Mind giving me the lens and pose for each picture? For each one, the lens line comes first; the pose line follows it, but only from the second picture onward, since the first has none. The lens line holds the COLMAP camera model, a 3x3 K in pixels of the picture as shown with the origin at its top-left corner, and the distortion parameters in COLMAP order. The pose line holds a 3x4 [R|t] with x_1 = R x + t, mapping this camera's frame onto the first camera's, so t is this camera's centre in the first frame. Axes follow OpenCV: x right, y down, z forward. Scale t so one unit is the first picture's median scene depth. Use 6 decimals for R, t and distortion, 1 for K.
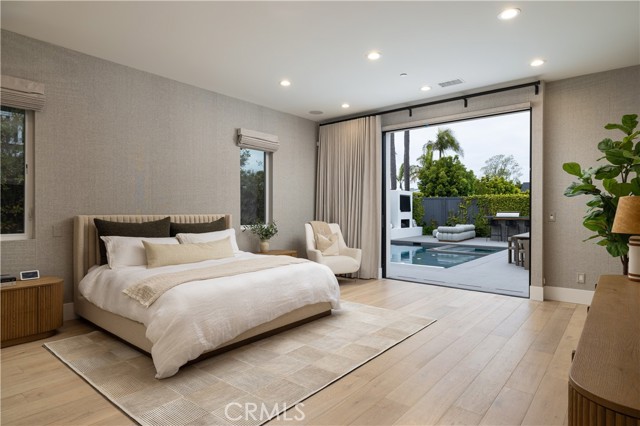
lens RADIAL K [[362.8, 0, 318.6], [0, 362.8, 215.9], [0, 0, 1]] dist [-0.000877, -0.000801]
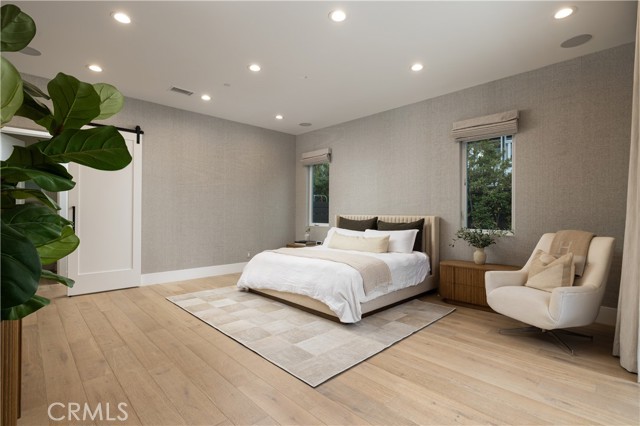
lens RADIAL K [[305.7, 0, 316.7], [0, 305.7, 210.0], [0, 0, 1]] dist [-0.000709, 0.000398]
pose [[-0.111034, -0.011040, -0.993755, 0.826437], [-0.021030, 0.999741, -0.008757, -0.009447], [0.993594, 0.019926, -0.111238, 1.036465]]
